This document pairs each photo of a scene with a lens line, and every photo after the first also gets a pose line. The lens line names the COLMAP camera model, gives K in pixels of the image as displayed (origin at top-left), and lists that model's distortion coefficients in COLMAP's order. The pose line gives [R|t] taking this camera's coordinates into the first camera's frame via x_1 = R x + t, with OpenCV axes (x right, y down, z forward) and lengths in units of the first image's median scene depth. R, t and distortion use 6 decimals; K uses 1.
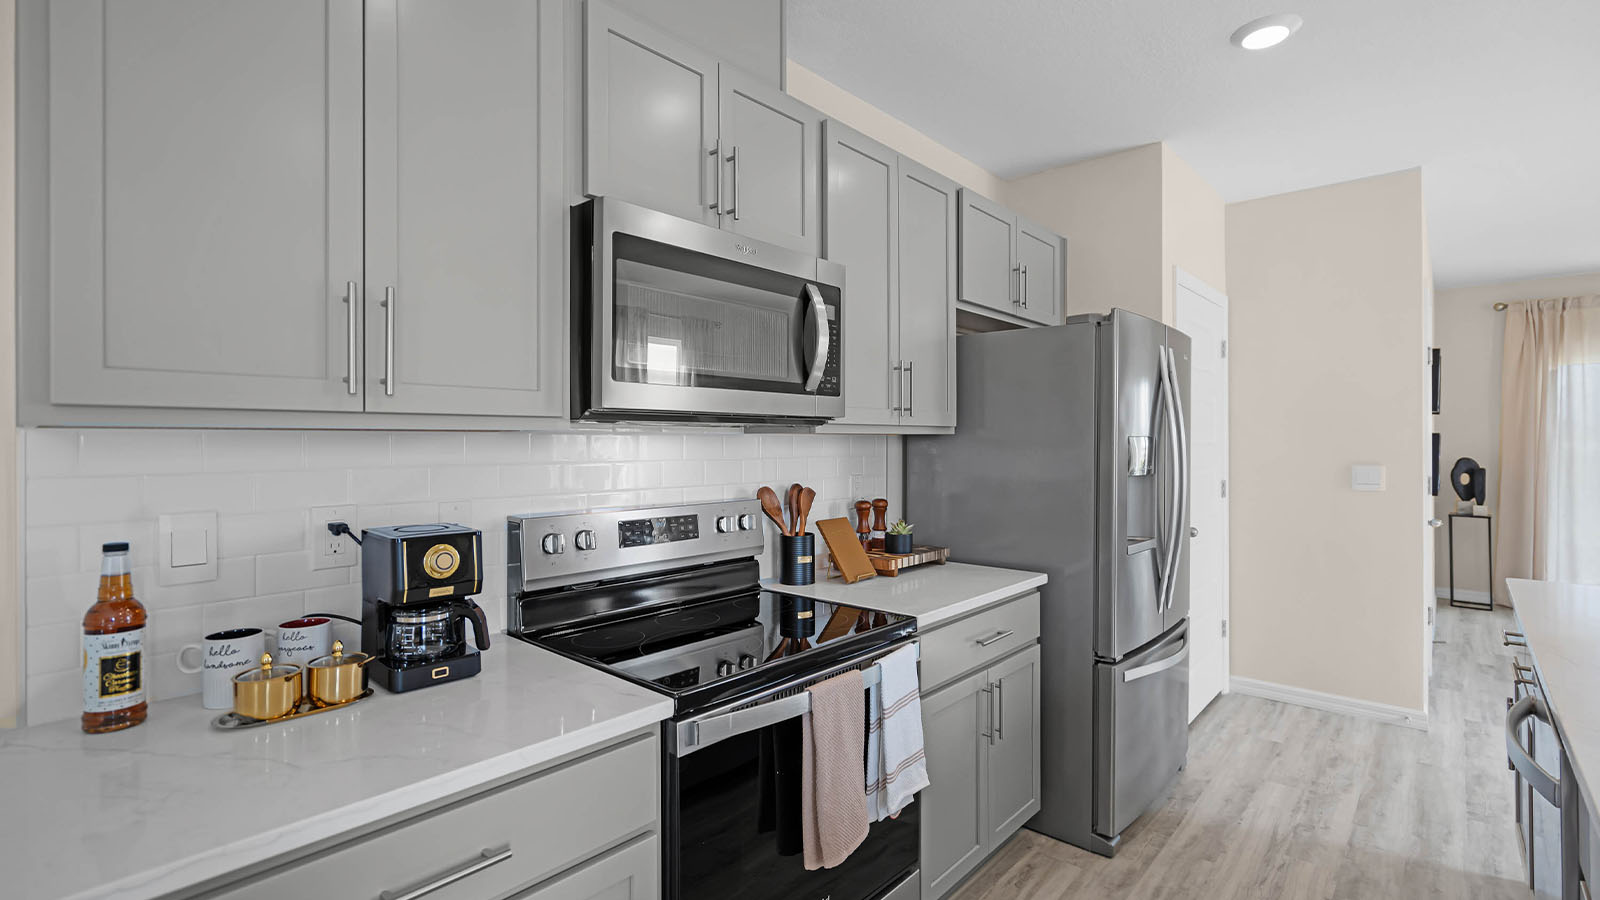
lens RADIAL K [[749.4, 0, 801.7], [0, 749.4, 441.5], [0, 0, 1]] dist [-0.000771, 0.001862]
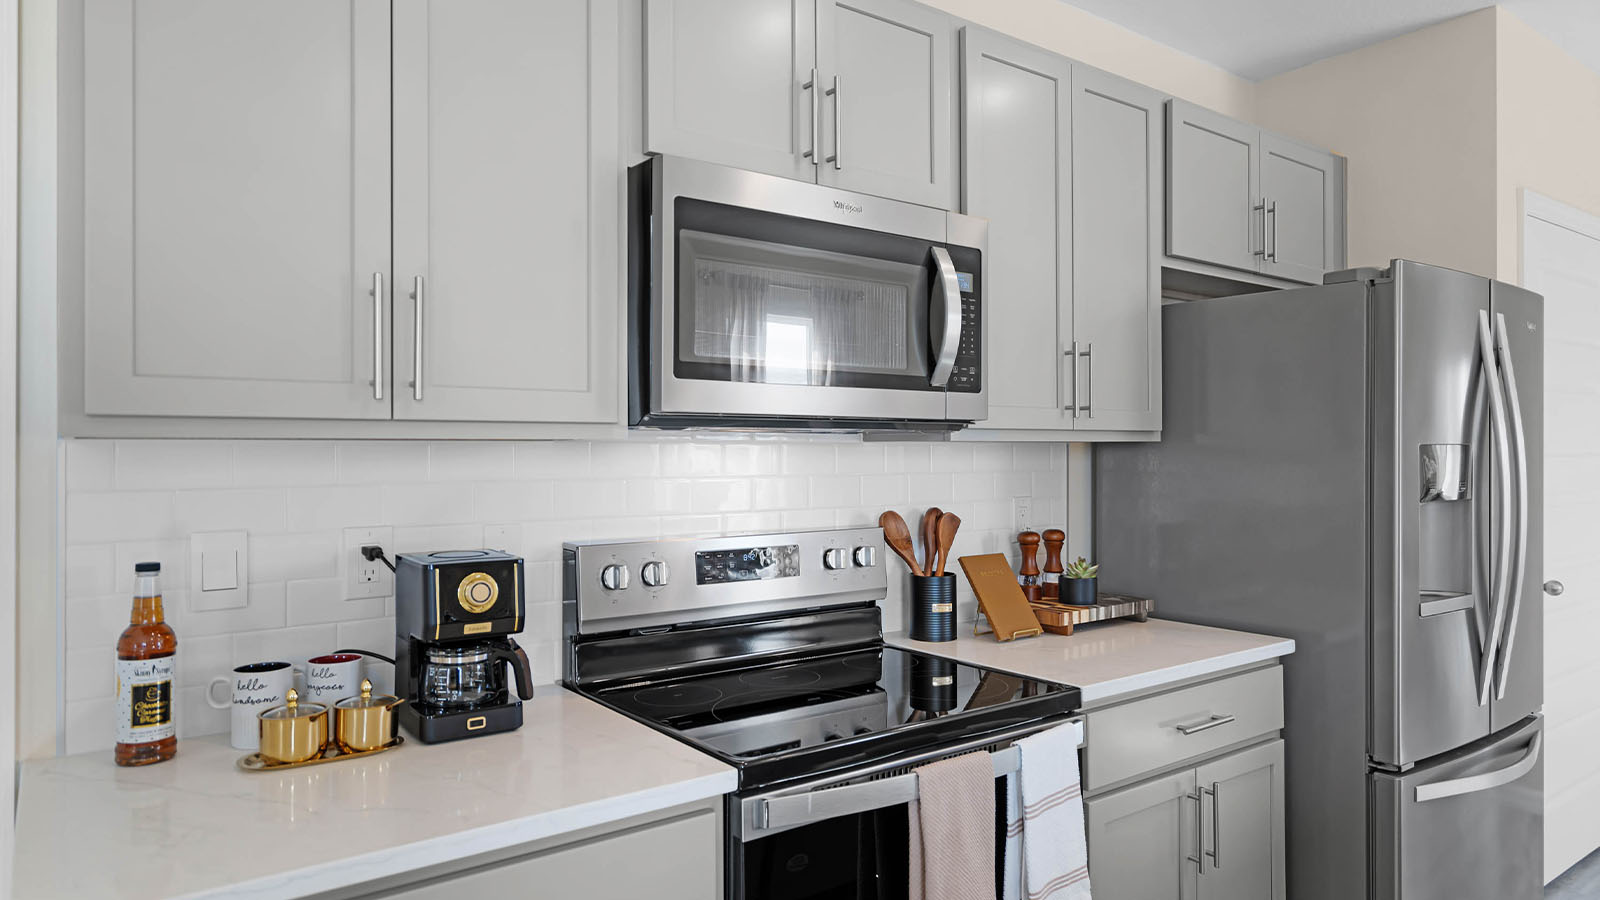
lens RADIAL K [[1026.7, 0, 790.6], [0, 1026.7, 444.4], [0, 0, 1]] dist [0.012254, -0.003055]
pose [[0.980174, -0.001875, -0.198132, 0.071353], [0.000657, 0.999980, -0.006211, -0.001458], [0.198140, 0.005957, 0.980156, -0.056872]]
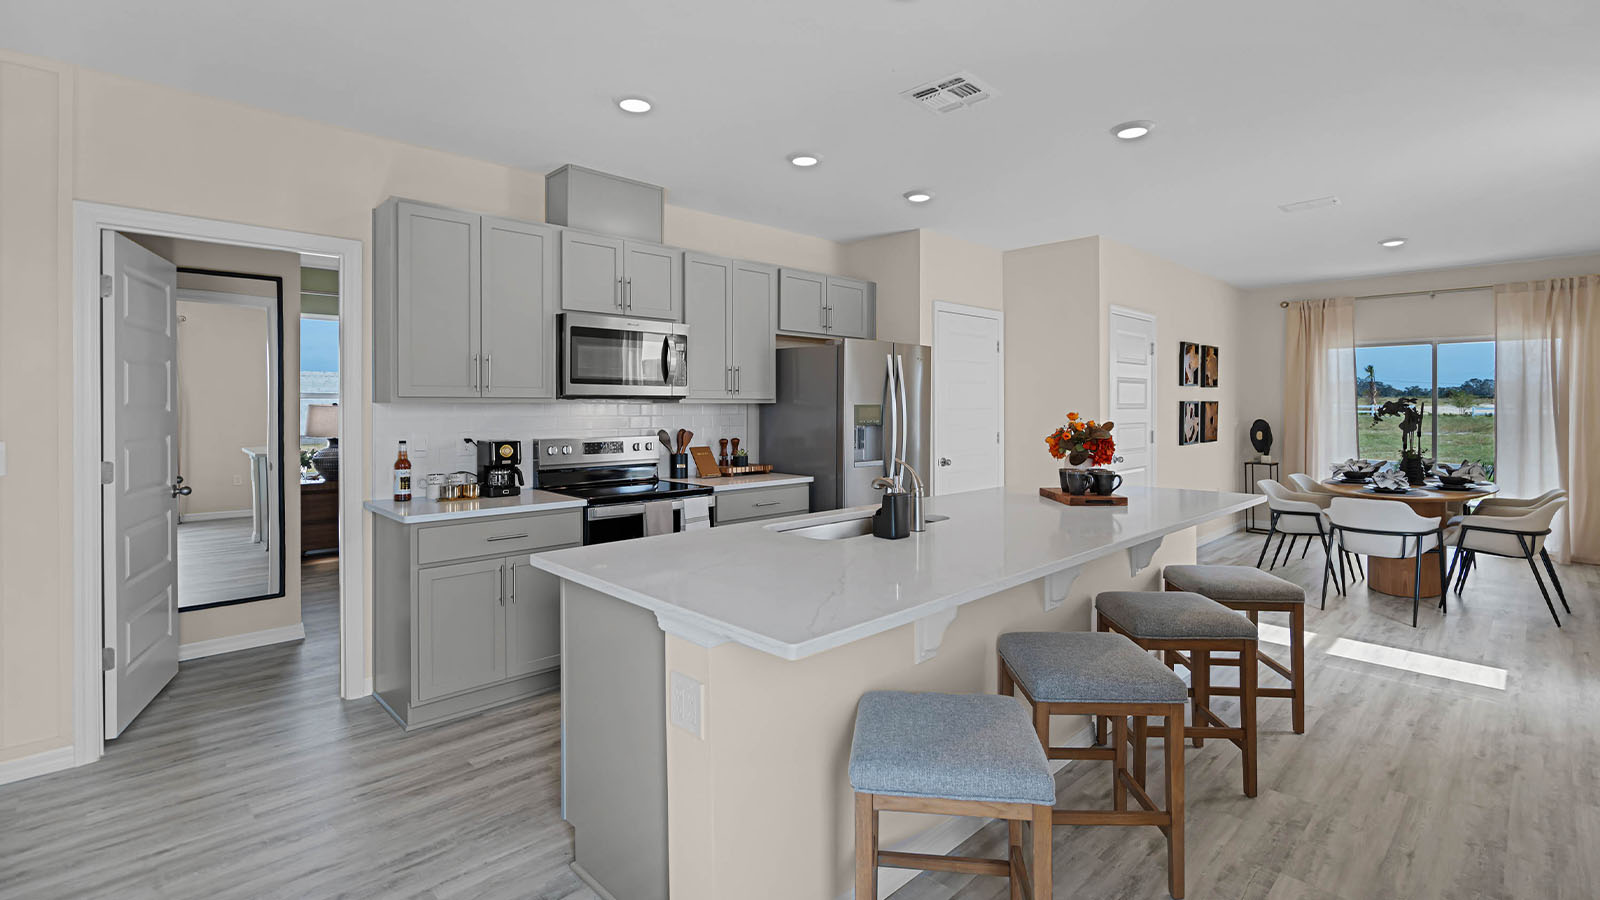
lens RADIAL K [[749.4, 0, 795.0], [0, 749.4, 405.7], [0, 0, 1]] dist [-0.000771, 0.001862]
pose [[0.997529, 0.002029, -0.070222, 0.530787], [-0.001927, 0.999997, 0.001521, -0.008267], [0.070225, -0.001382, 0.997530, -1.153263]]
